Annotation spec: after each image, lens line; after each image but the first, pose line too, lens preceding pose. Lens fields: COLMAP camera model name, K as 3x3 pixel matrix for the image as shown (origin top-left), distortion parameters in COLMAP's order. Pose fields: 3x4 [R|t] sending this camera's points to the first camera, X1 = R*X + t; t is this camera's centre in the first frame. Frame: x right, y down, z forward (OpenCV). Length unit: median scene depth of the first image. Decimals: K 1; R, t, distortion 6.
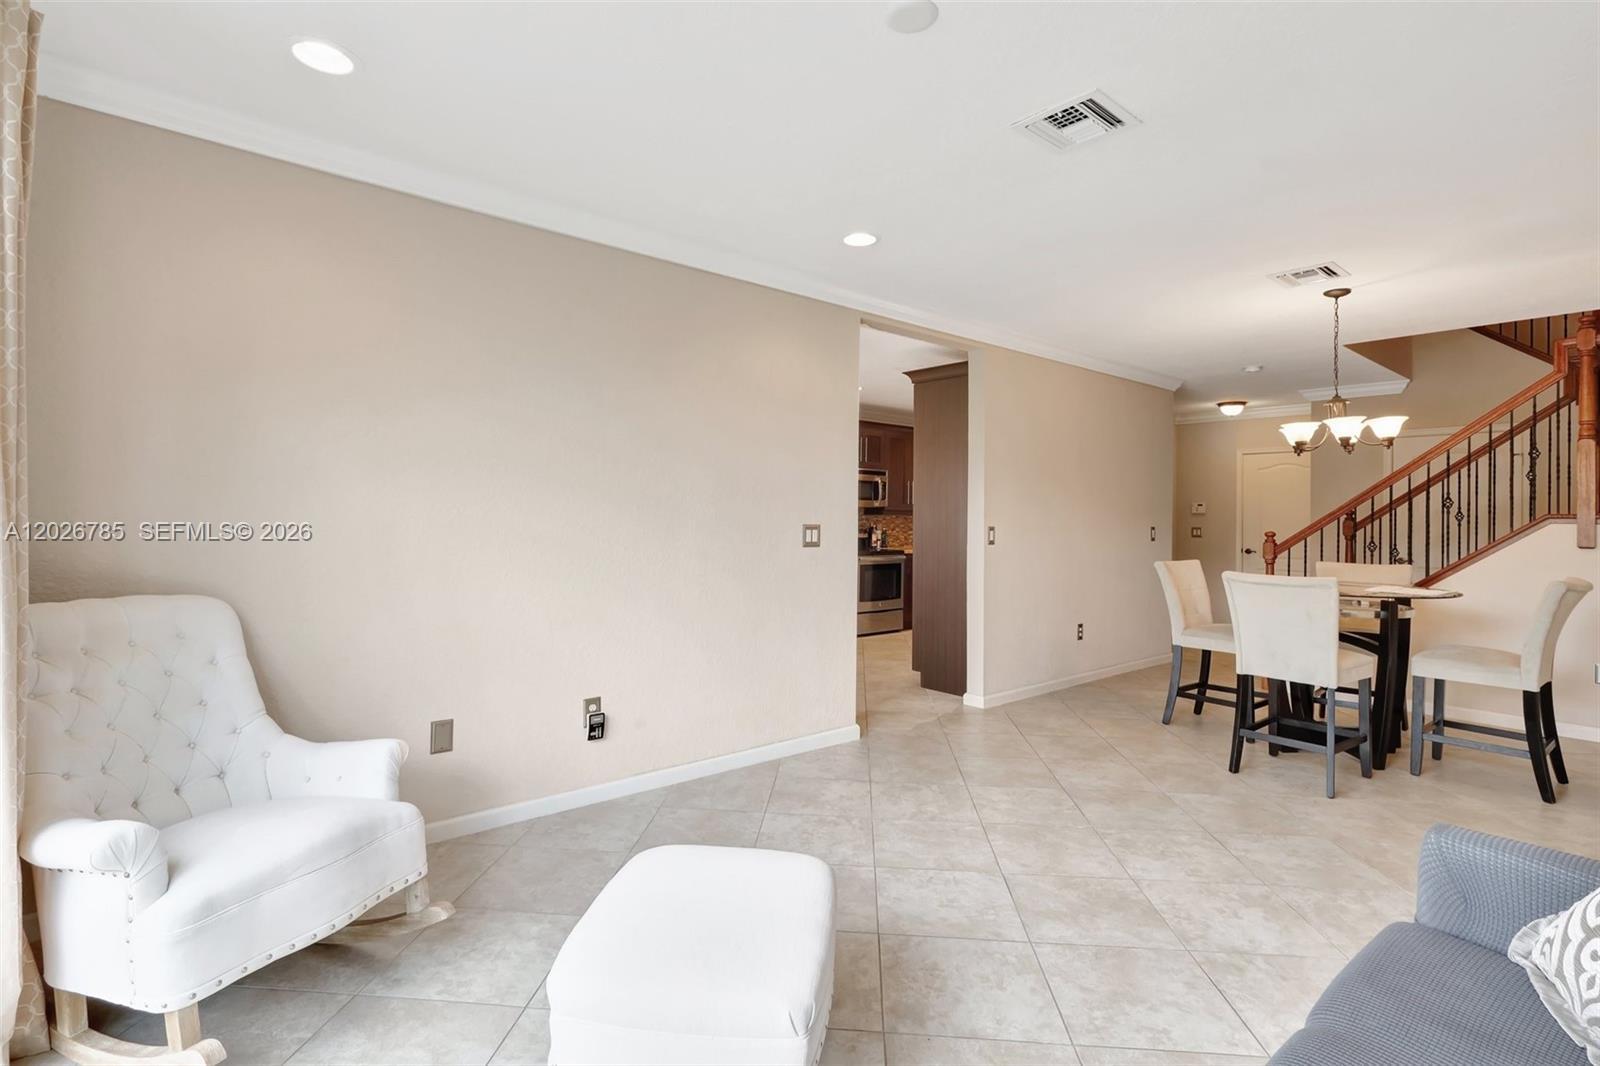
lens RADIAL K [[746.9, 0, 801.8], [0, 746.9, 517.0], [0, 0, 1]] dist [-0.002266, 0.000345]
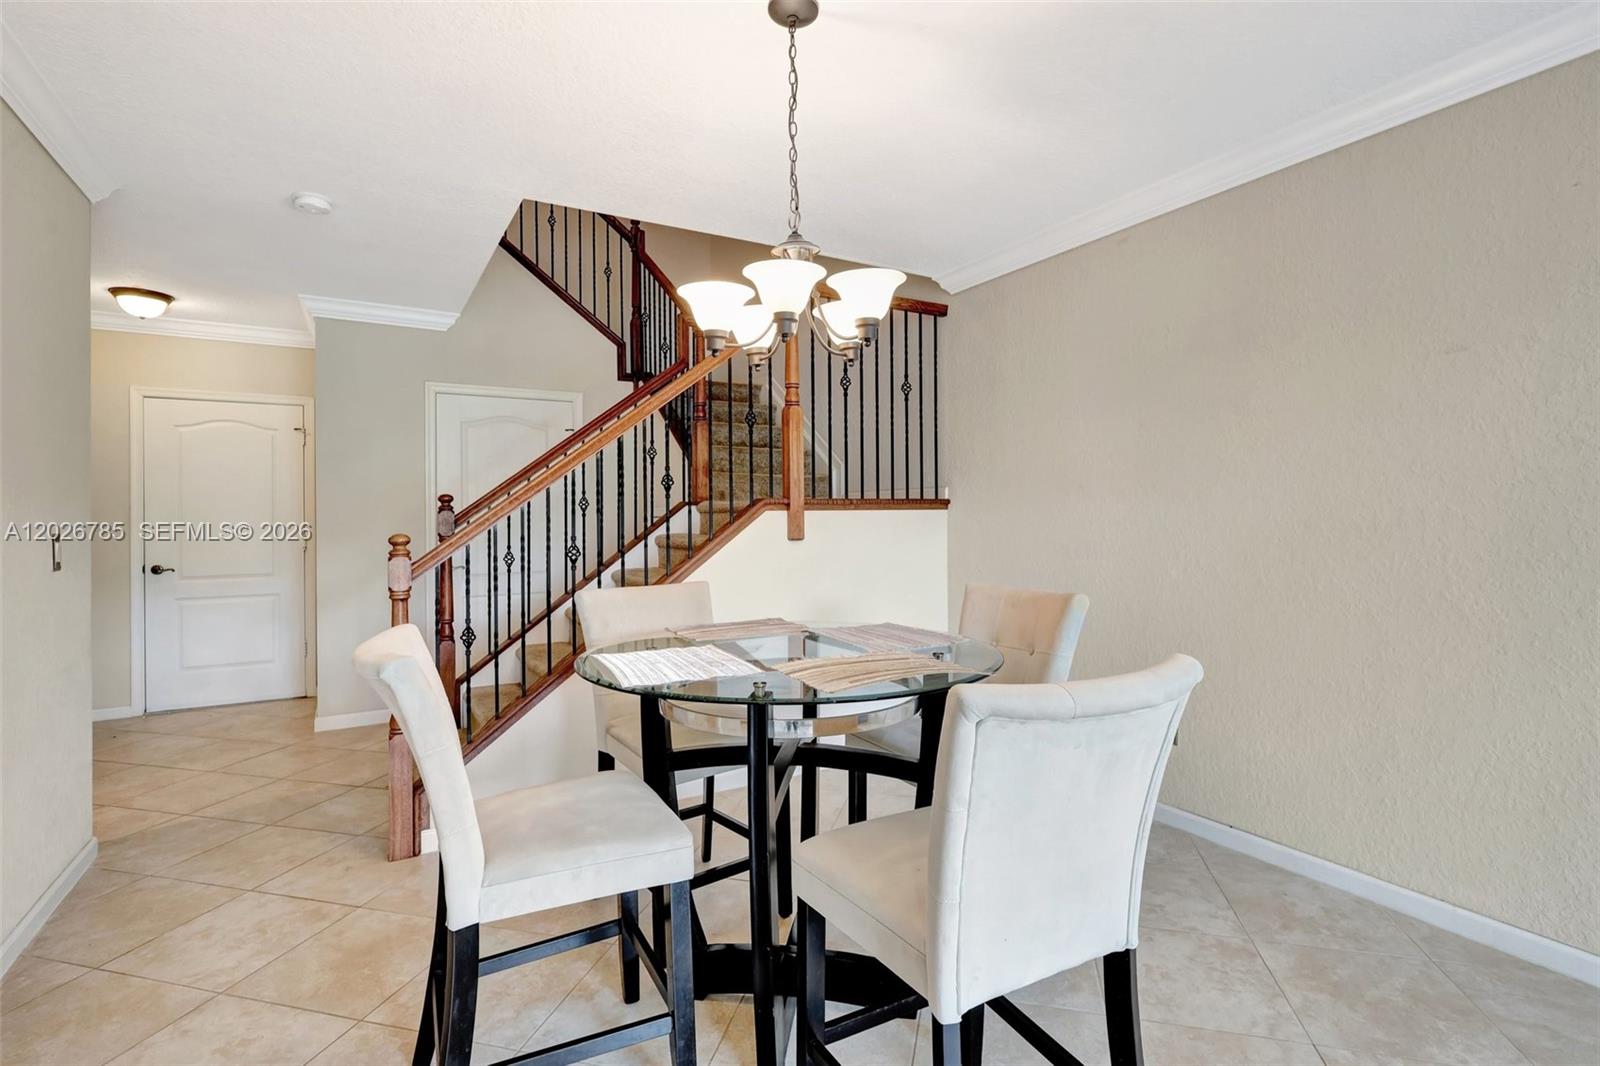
lens RADIAL K [[746.9, 0, 801.8], [0, 746.9, 517.0], [0, 0, 1]] dist [-0.002266, 0.000345]
pose [[0.179982, -0.009998, 0.983619, 0.191388], [0.005542, 0.999943, 0.009150, 0.005236], [-0.983654, 0.003804, 0.180027, 0.611653]]
